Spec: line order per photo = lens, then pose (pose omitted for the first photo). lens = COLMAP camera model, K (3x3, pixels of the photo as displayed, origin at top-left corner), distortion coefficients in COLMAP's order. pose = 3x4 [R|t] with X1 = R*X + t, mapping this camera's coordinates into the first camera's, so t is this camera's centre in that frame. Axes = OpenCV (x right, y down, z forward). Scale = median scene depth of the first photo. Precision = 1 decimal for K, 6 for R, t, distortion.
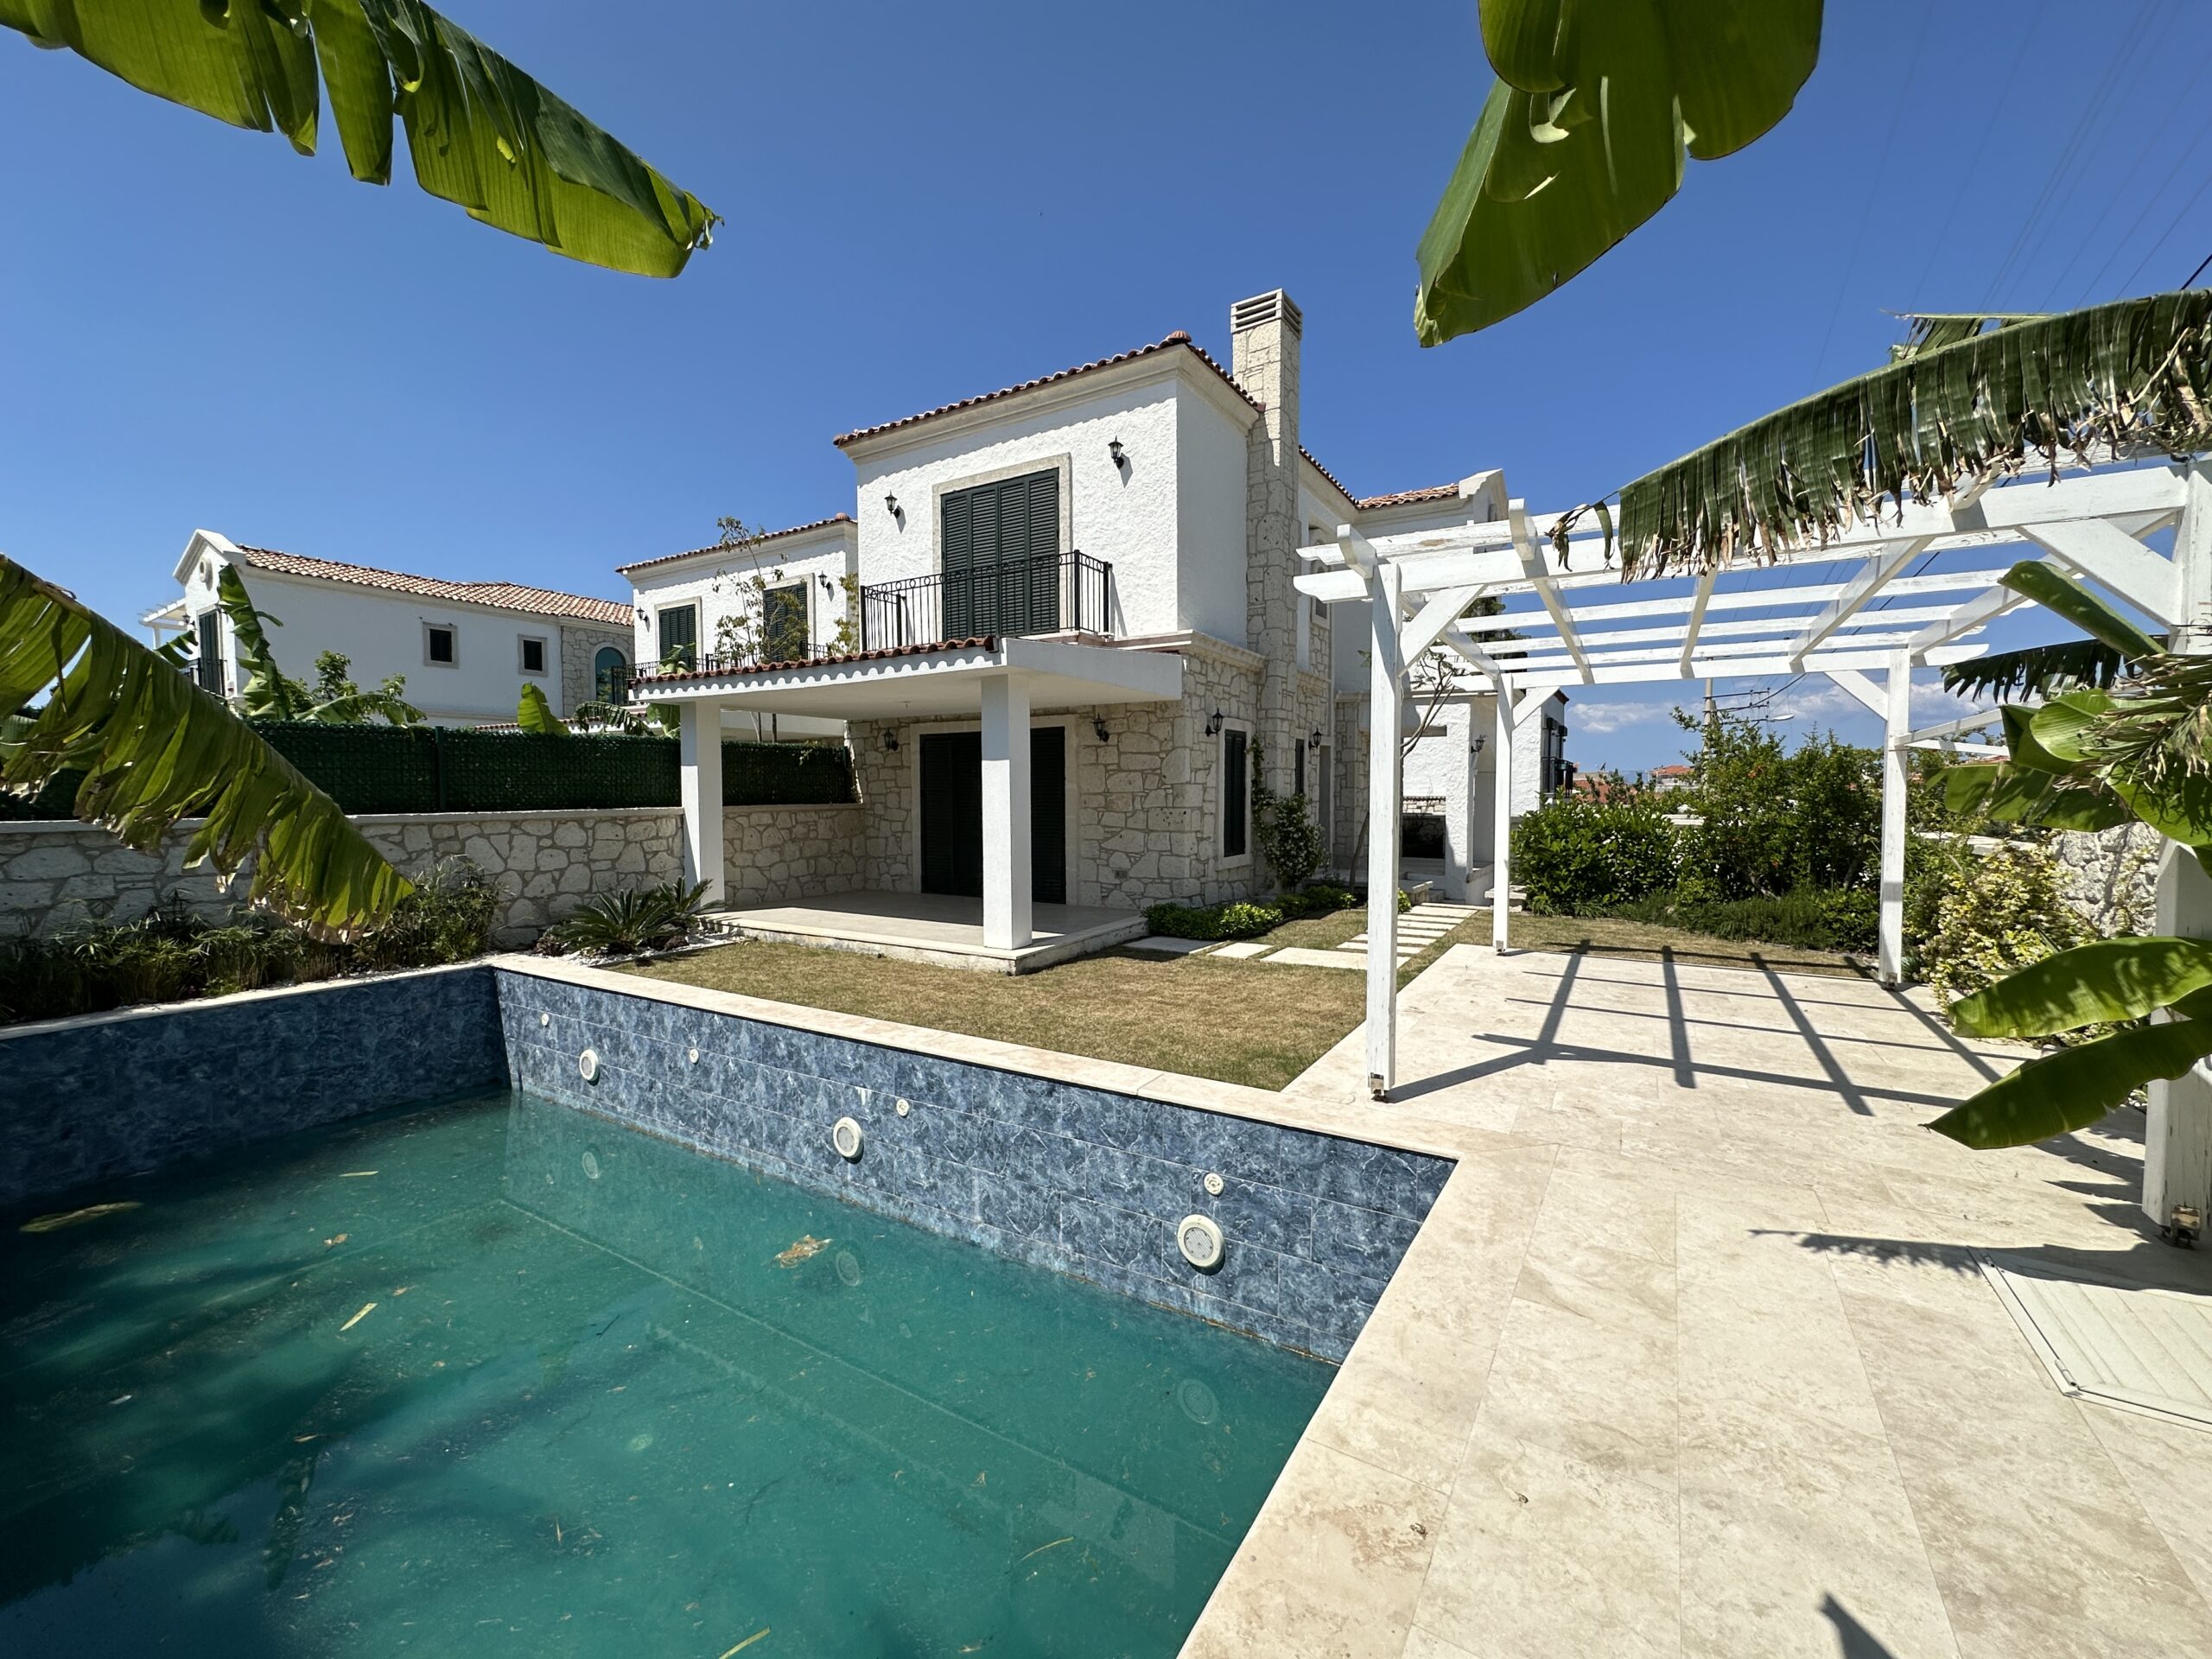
lens RADIAL K [[882.0, 0, 1105.6], [0, 882.0, 828.5], [0, 0, 1]] dist [-0.004455, 0.000872]
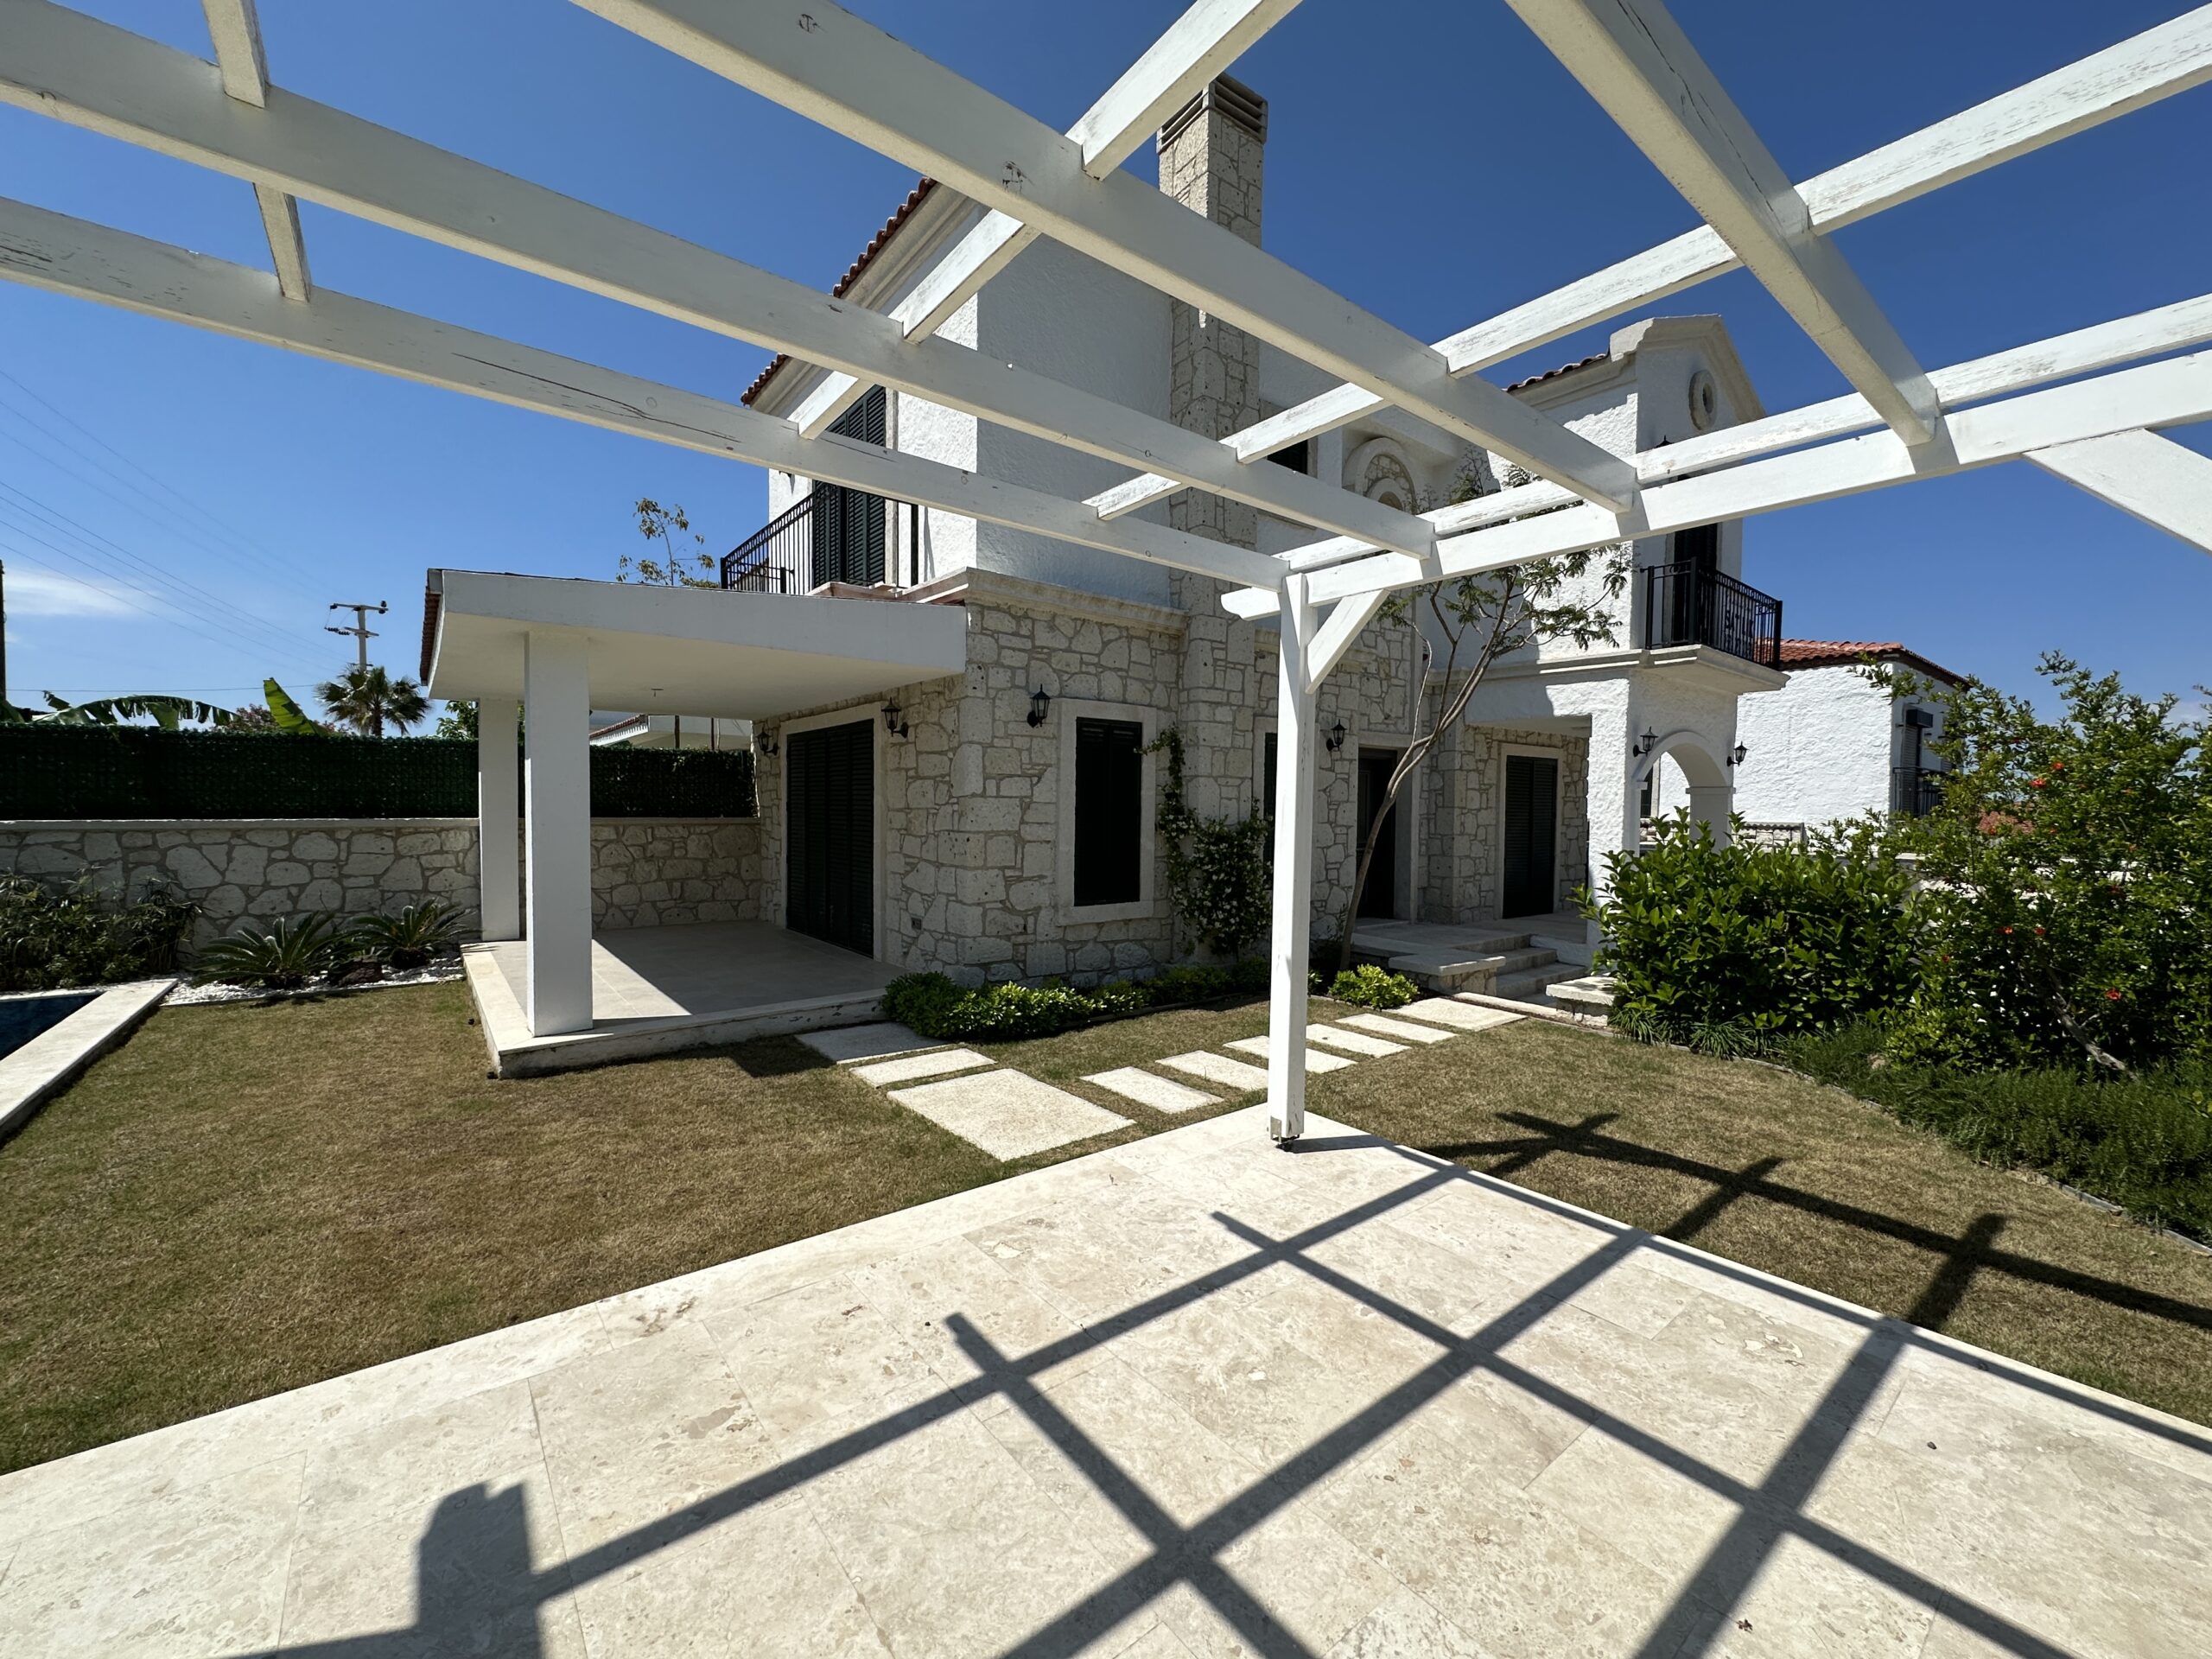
lens RADIAL K [[882.0, 0, 1105.2], [0, 882.0, 830.0], [0, 0, 1]] dist [-0.004455, 0.000872]
pose [[0.937001, 0.022253, -0.348616, 0.412744], [-0.028121, 0.999535, -0.011781, -0.019738], [0.348192, 0.020842, 0.937192, 0.393986]]
